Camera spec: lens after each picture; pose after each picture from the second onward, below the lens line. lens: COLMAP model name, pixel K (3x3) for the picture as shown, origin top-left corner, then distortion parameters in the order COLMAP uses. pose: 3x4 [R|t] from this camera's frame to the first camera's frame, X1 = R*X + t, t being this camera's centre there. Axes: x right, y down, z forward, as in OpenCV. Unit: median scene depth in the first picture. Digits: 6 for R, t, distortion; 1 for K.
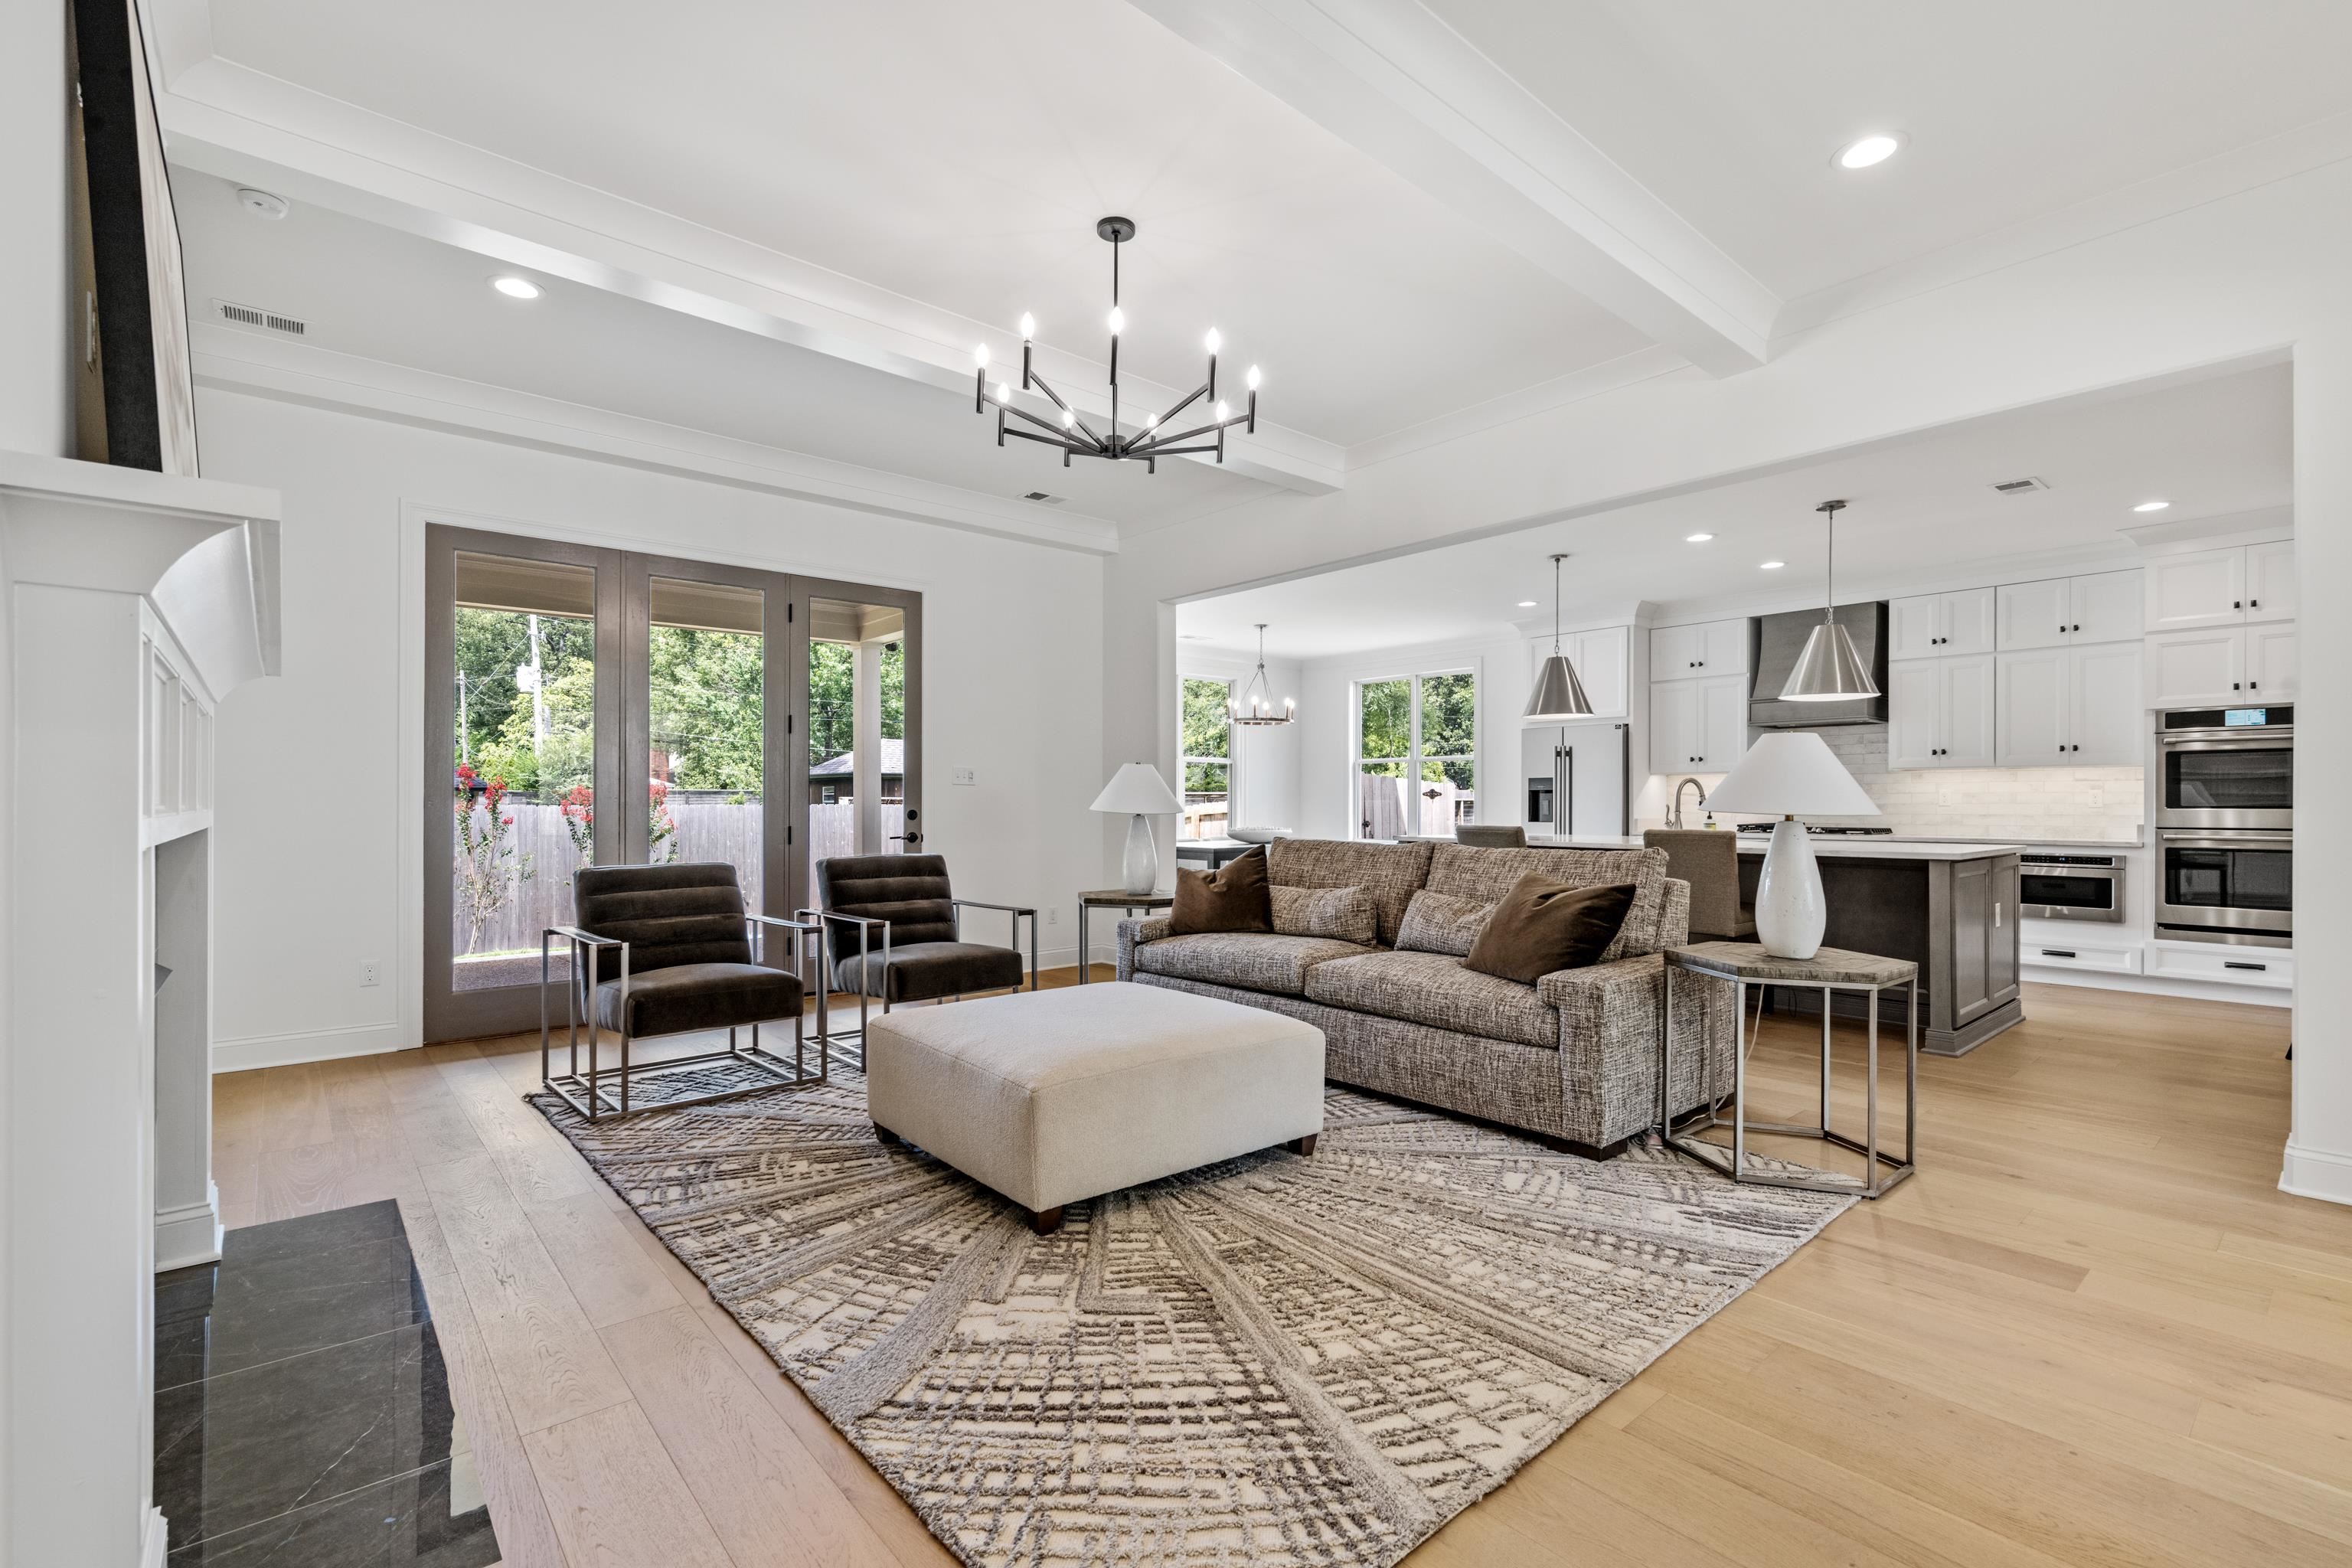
lens RADIAL K [[1051.2, 0, 1188.7], [0, 1051.2, 795.3], [0, 0, 1]] dist [-0.001895, 0.004254]
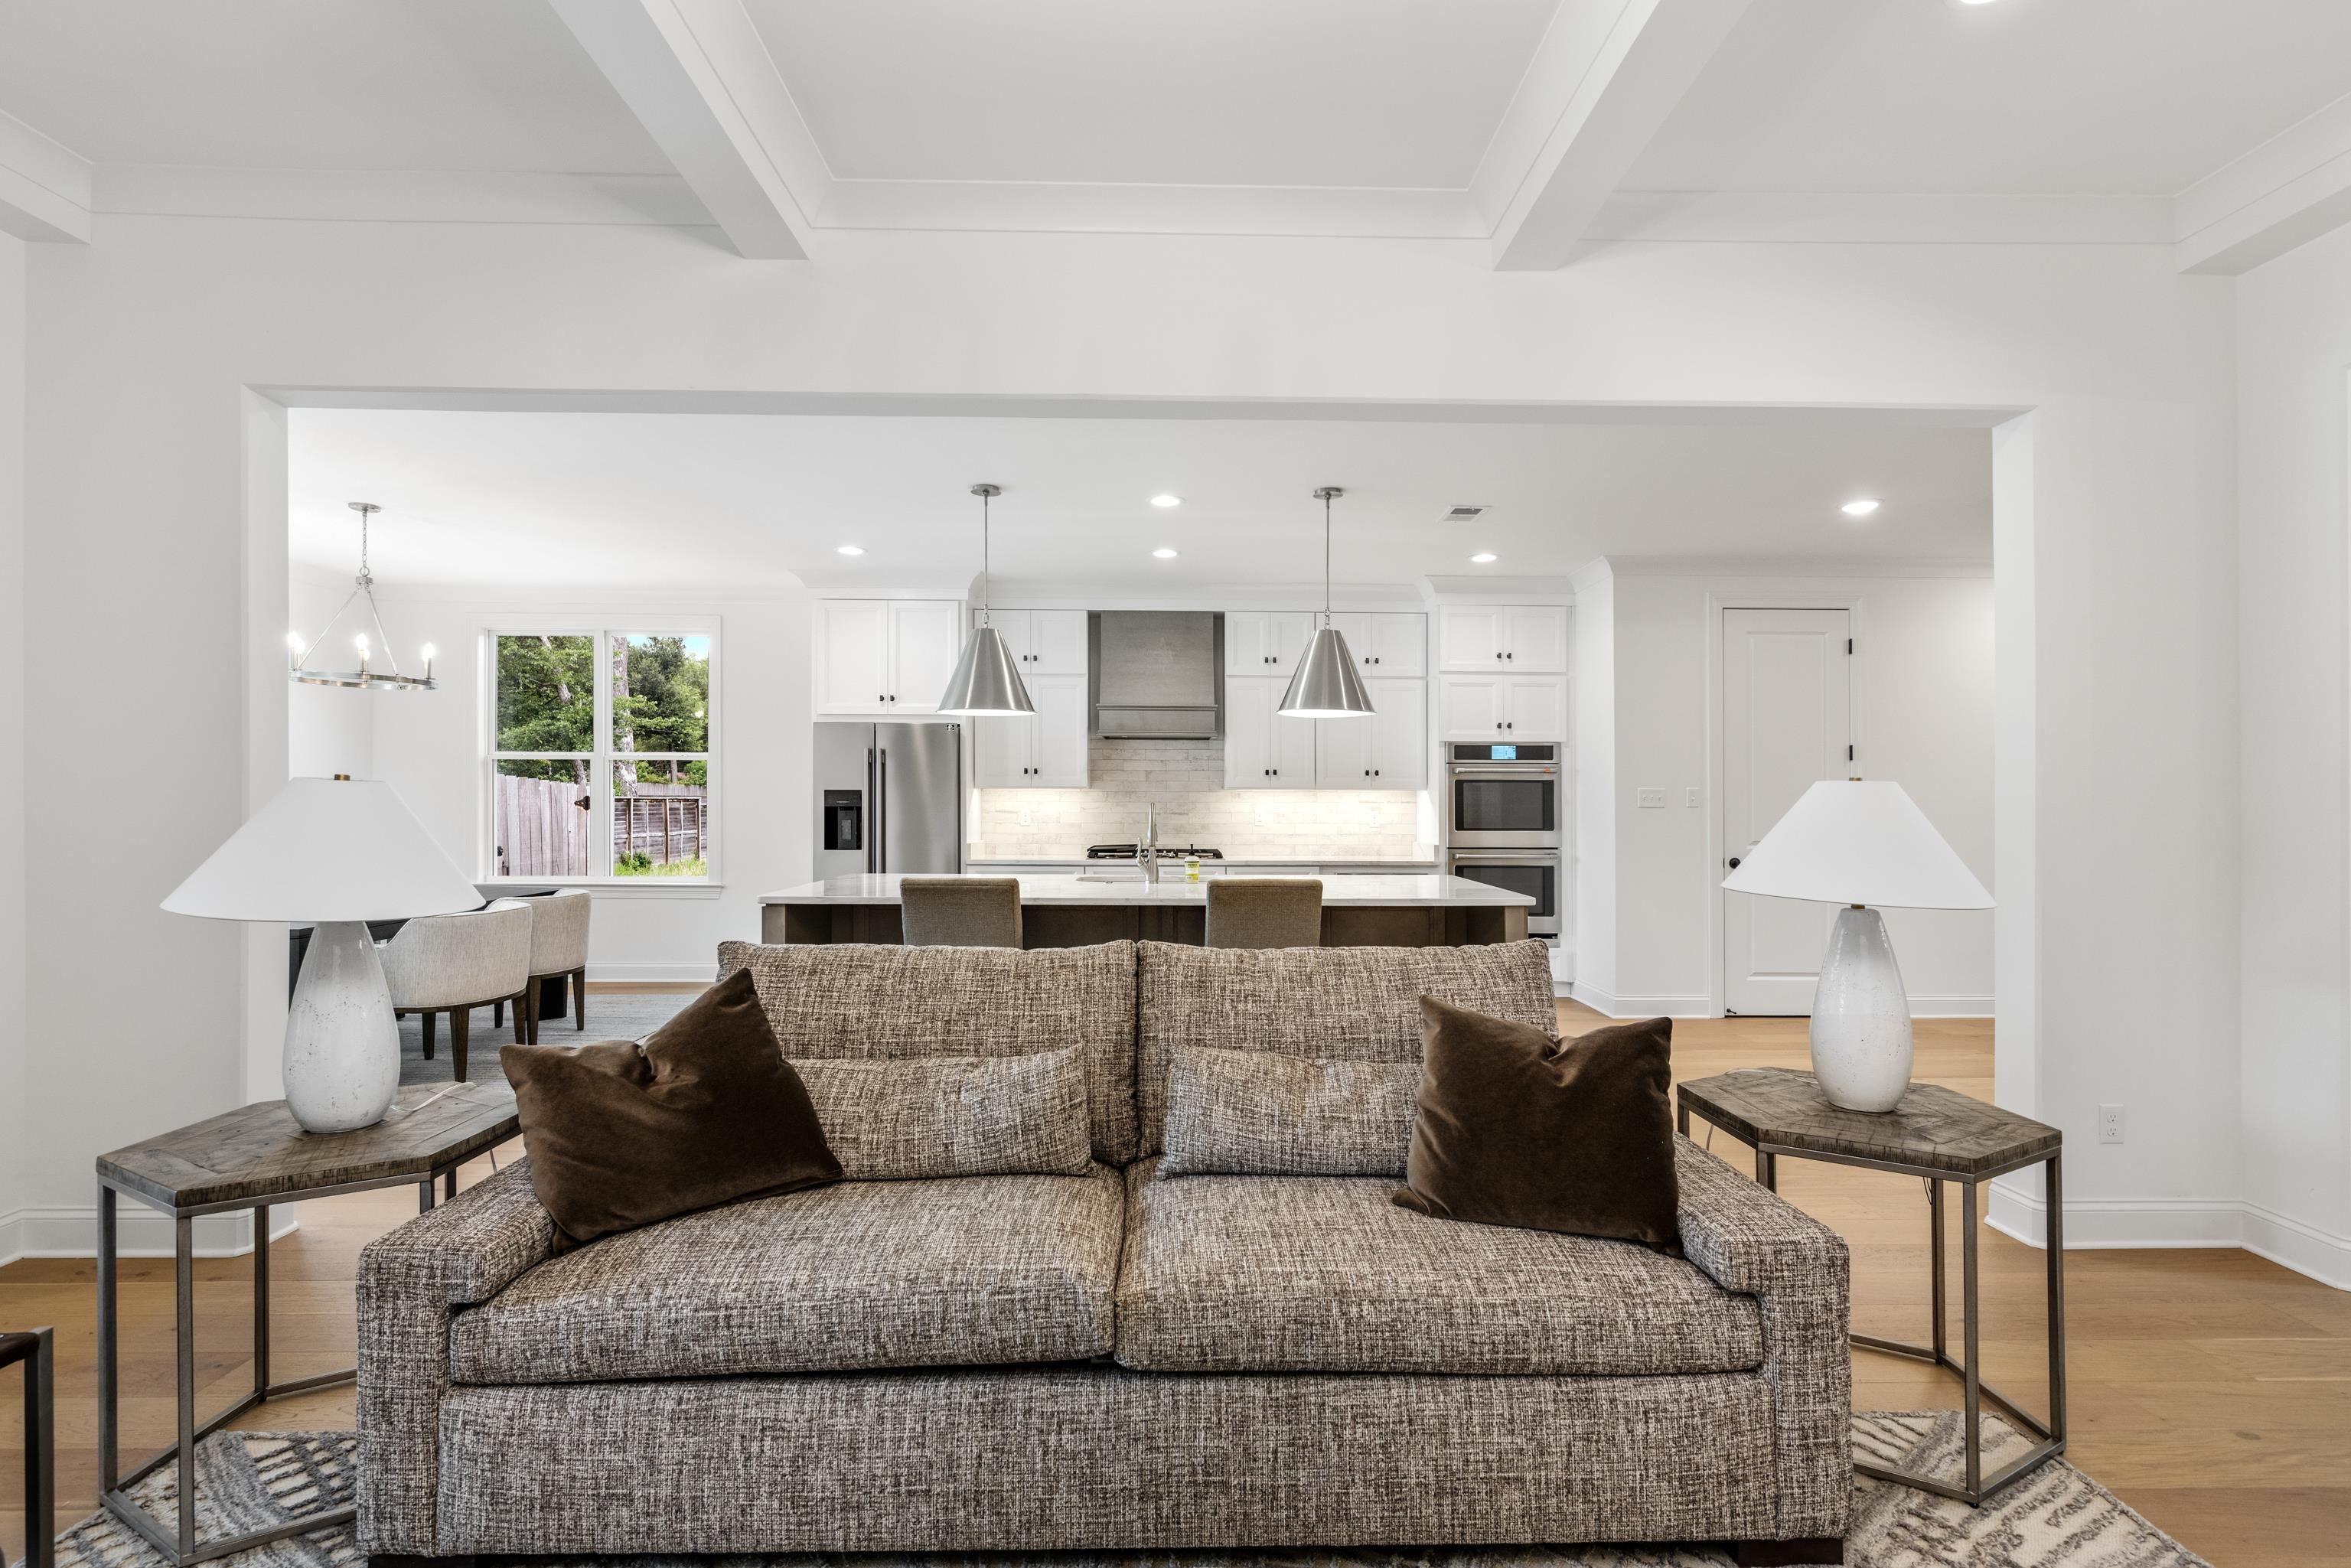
lens RADIAL K [[1081.1, 0, 1180.8], [0, 1081.1, 797.1], [0, 0, 1]] dist [0.002336, 0.000790]
pose [[0.643023, 0.001901, 0.765845, -0.143684], [-0.008148, 0.999957, 0.004359, -0.026442], [-0.765804, -0.009043, 0.643011, 0.500167]]
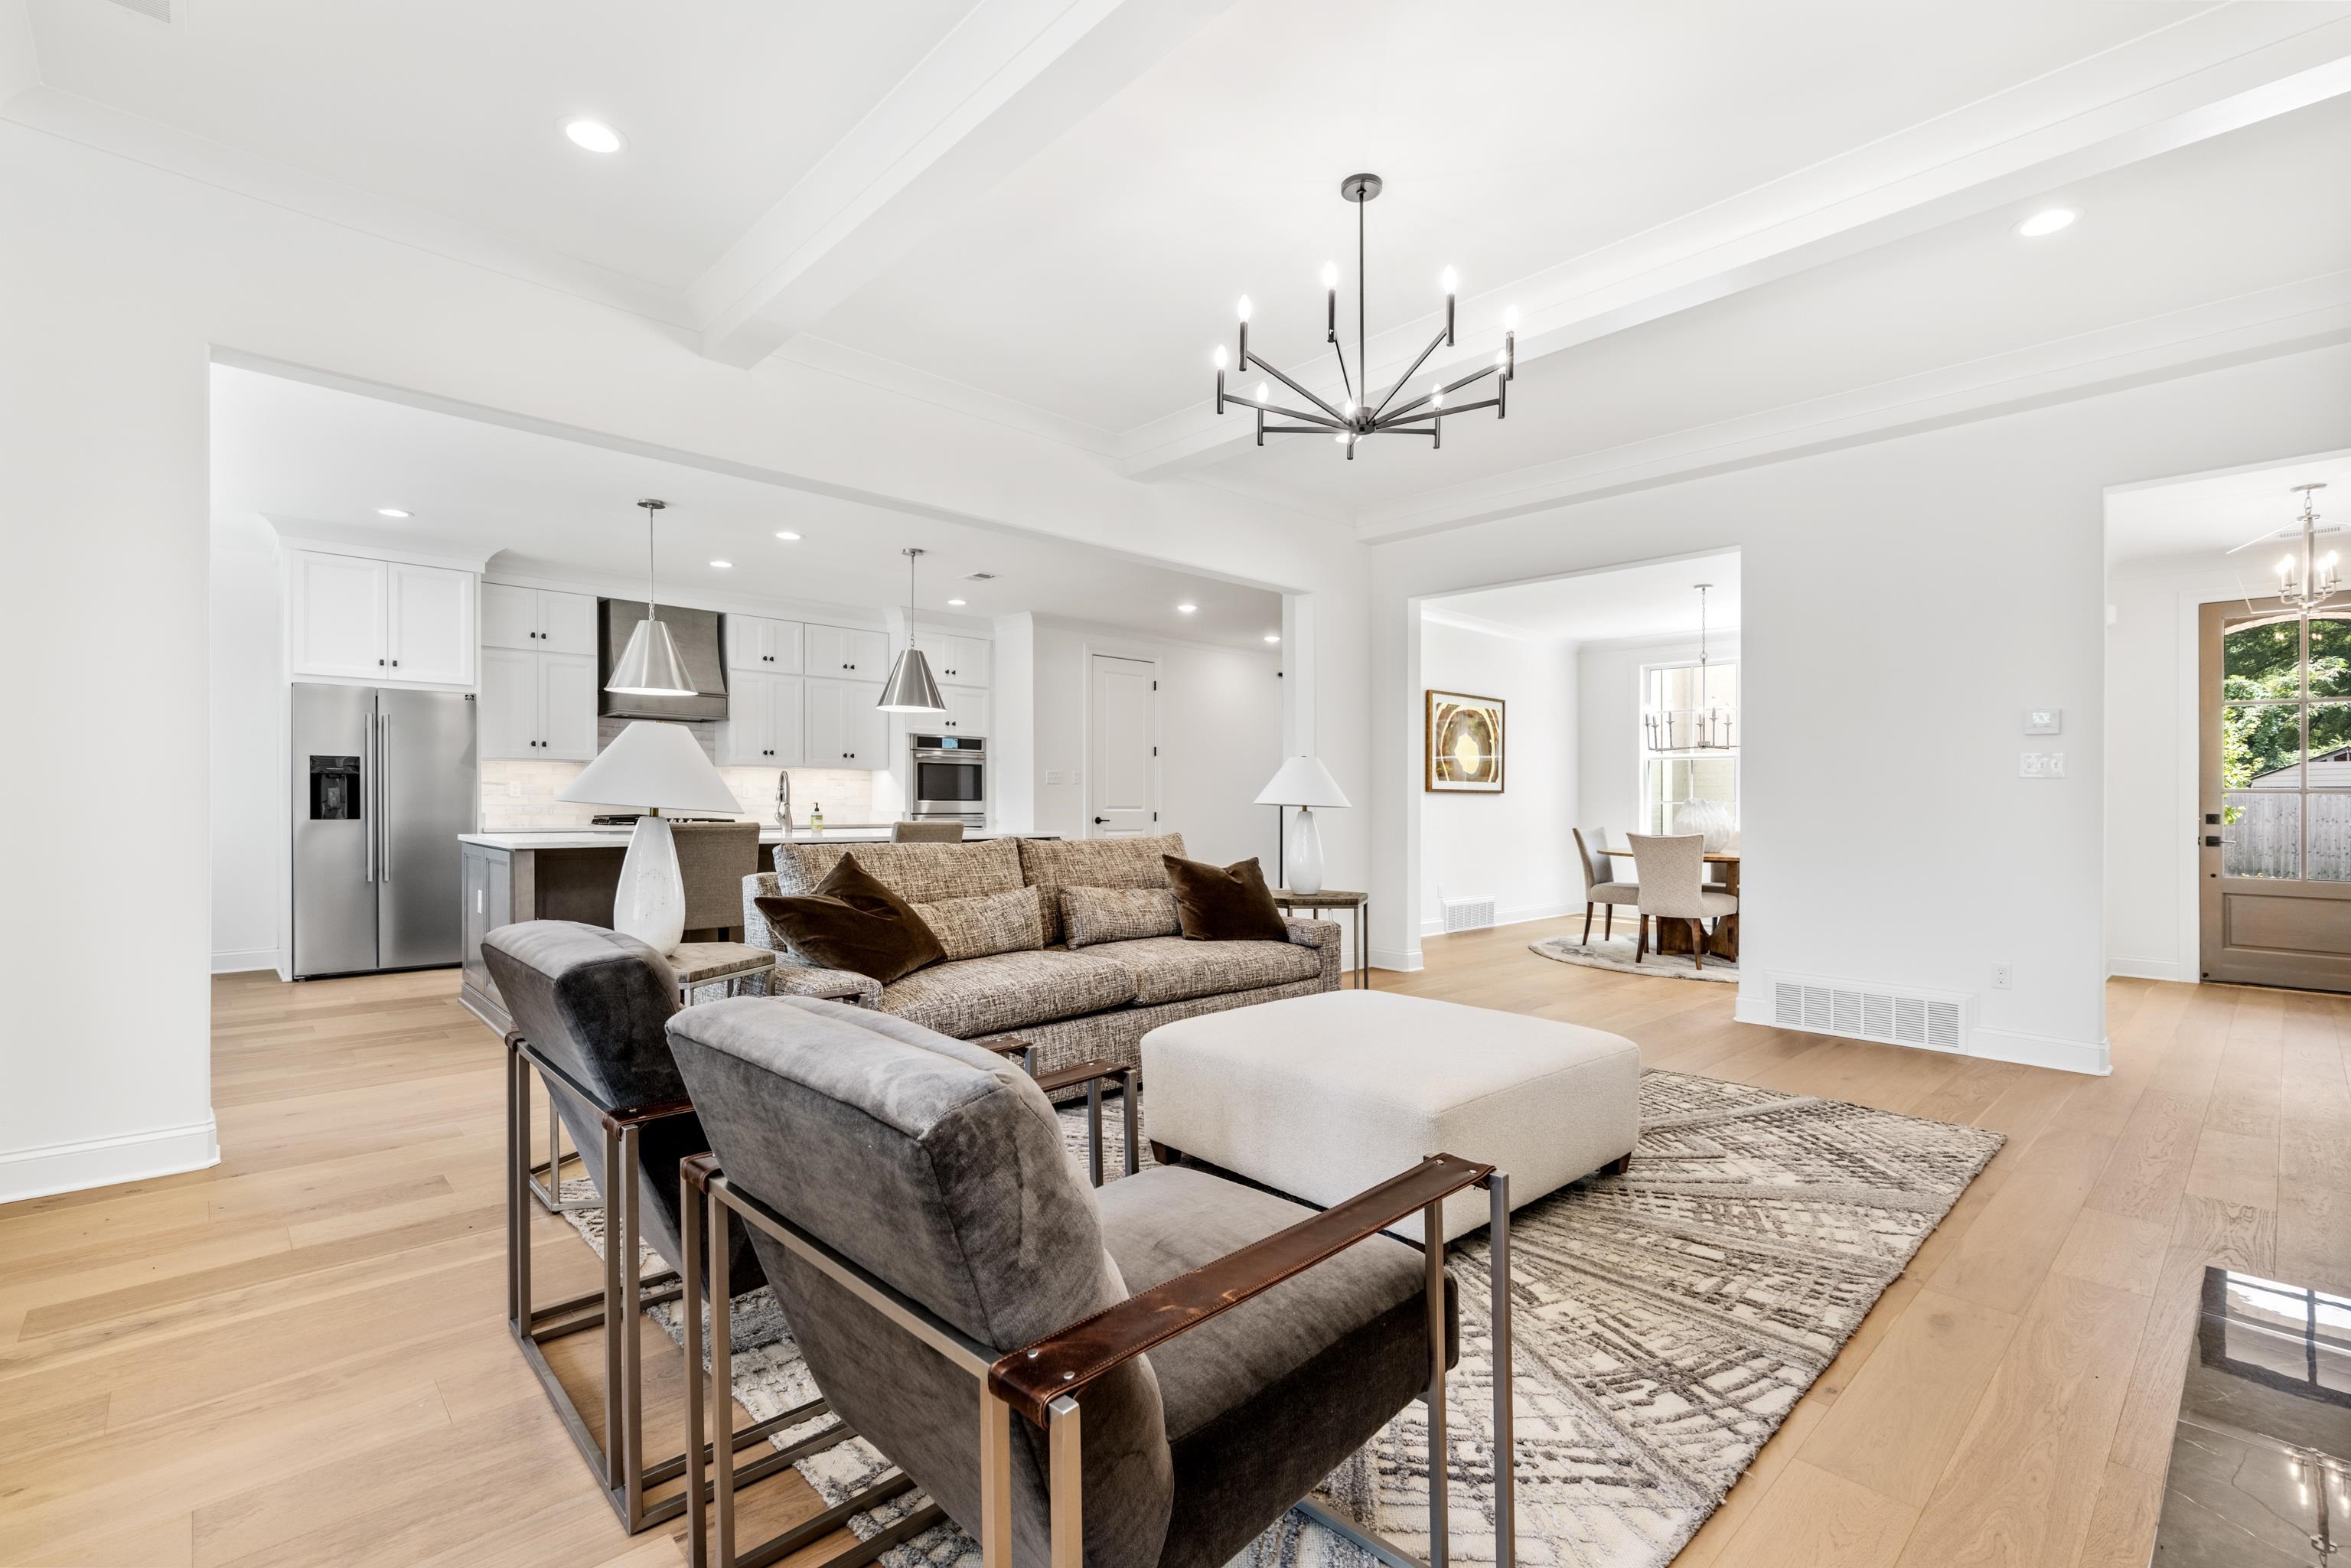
lens RADIAL K [[1050.8, 0, 1188.2], [0, 1050.8, 795.3], [0, 0, 1]] dist [-0.001895, 0.004254]
pose [[-0.046126, 0.003622, 0.998929, -0.589197], [-0.013162, 0.999904, -0.004233, 0.006339], [-0.998849, -0.013343, -0.046074, 0.708799]]
